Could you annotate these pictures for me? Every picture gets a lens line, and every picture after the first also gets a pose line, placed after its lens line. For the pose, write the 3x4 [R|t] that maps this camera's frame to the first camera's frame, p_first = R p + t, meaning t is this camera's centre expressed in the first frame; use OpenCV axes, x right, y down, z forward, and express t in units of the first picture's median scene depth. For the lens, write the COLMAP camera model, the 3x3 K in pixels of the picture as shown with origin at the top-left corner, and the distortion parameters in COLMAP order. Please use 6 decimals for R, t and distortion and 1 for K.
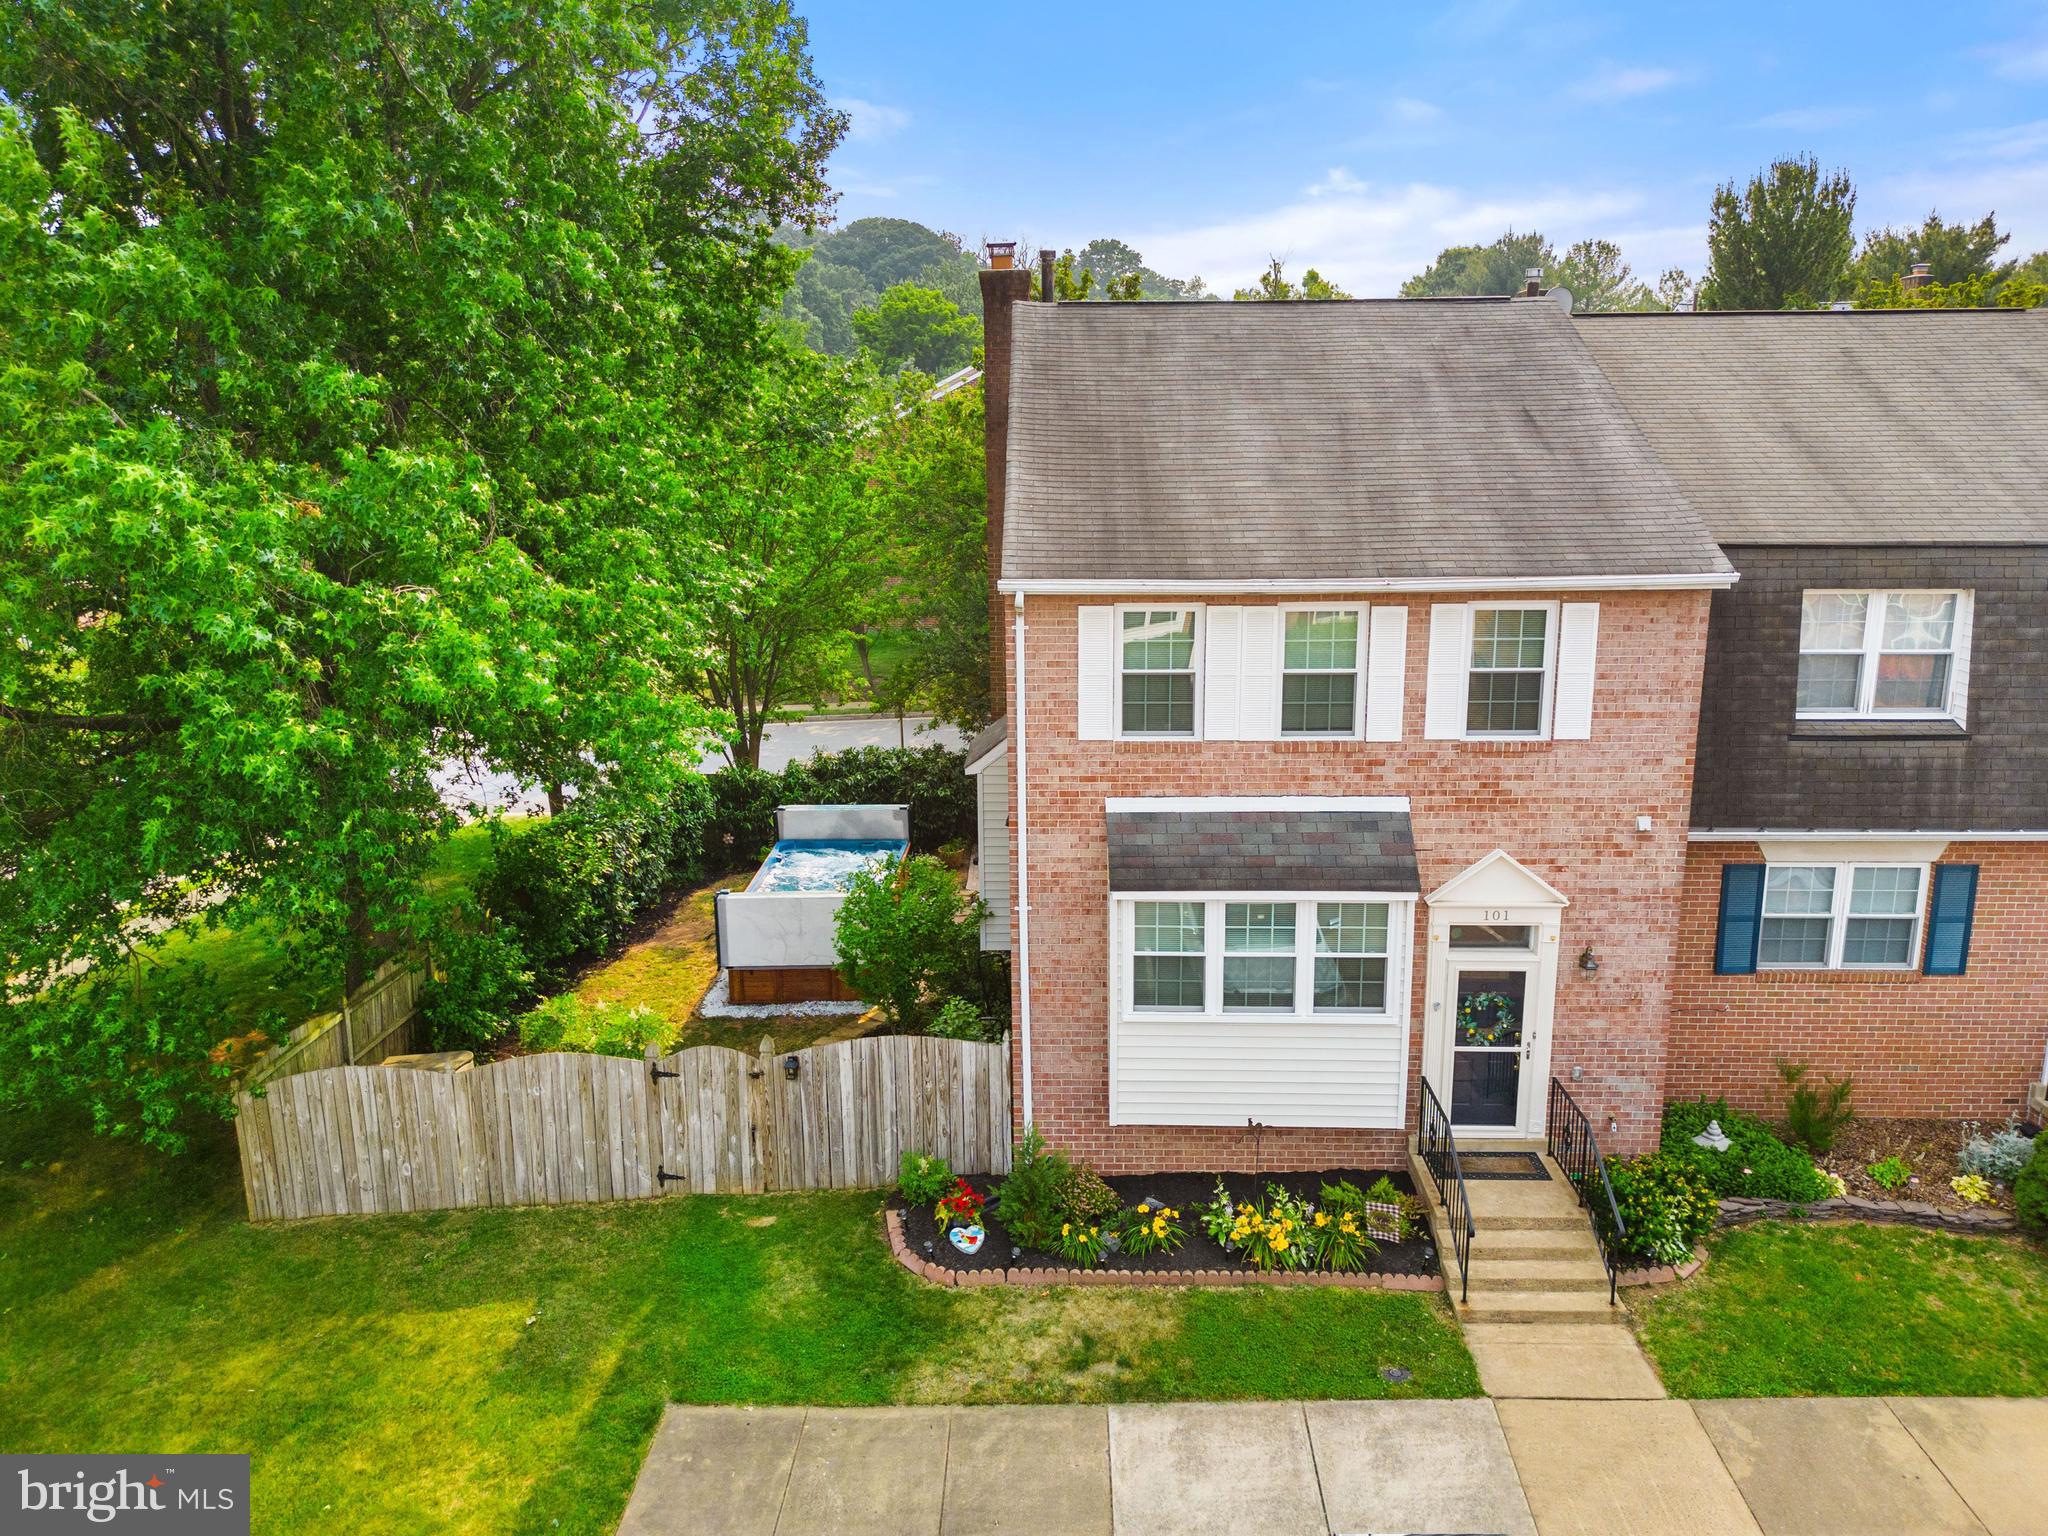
lens RADIAL K [[1436.2, 0, 1024.0], [0, 1436.2, 768.0], [0, 0, 1]] dist [0.001841, 0.000032]
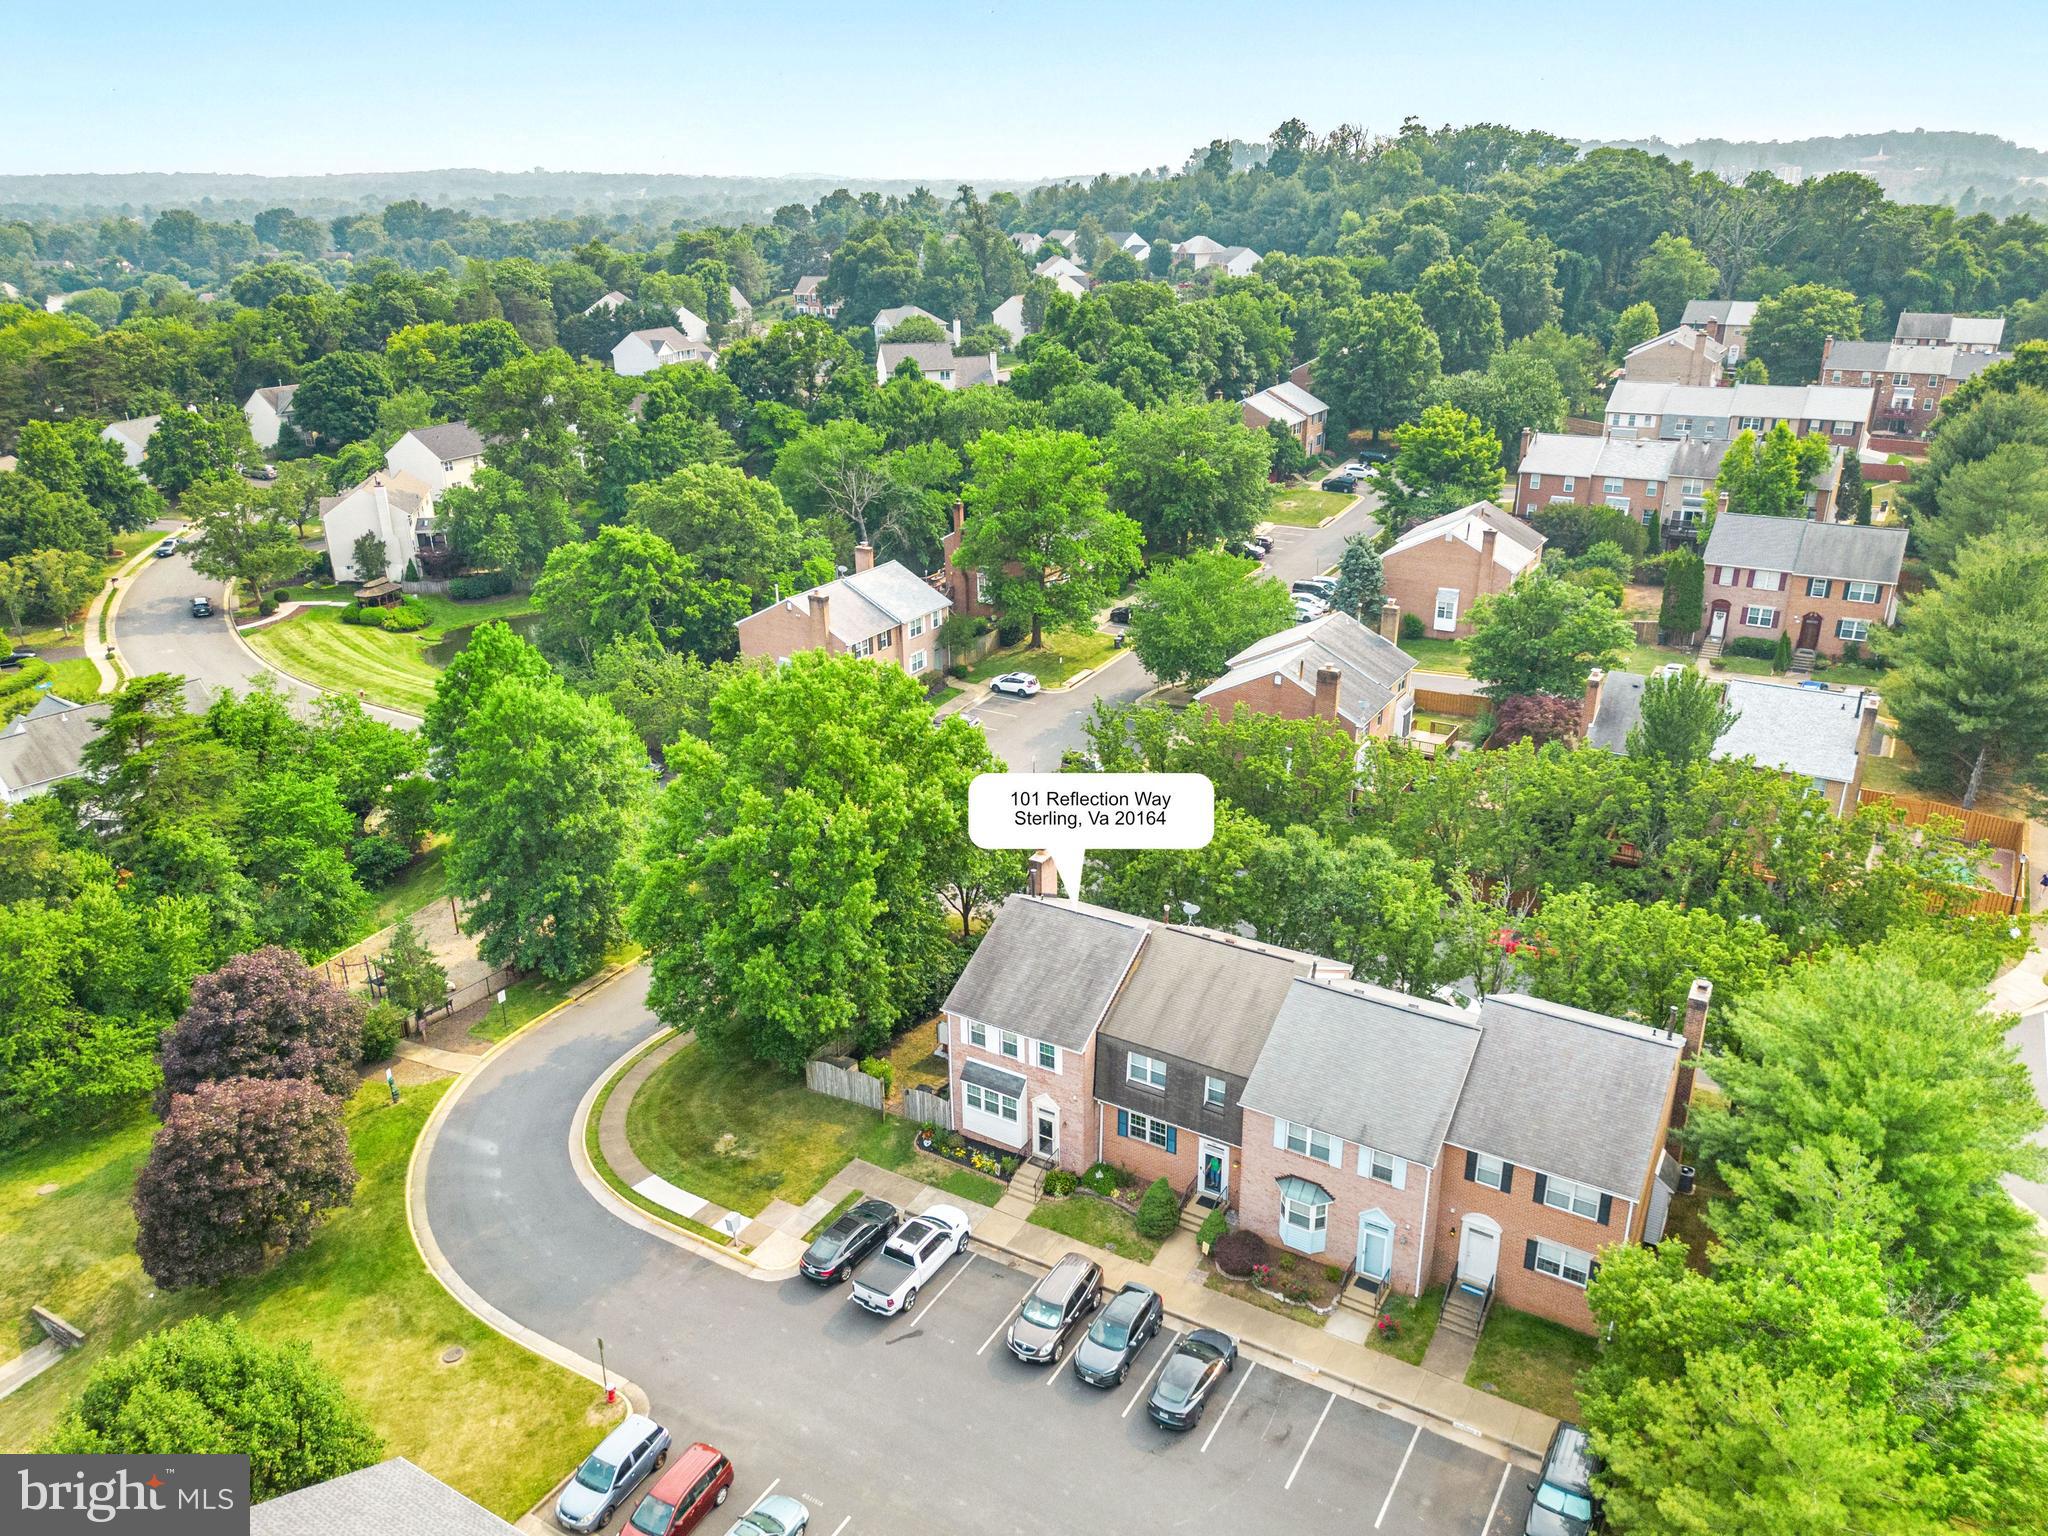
lens RADIAL K [[1436.2, 0, 1024.0], [0, 1436.2, 768.0], [0, 0, 1]] dist [0.001841, 0.000032]
pose [[0.859377, 0.173185, -0.481122, 1.122583], [-0.102712, 0.980187, 0.169365, -0.830057], [0.500921, -0.096132, 0.860138, -1.334014]]
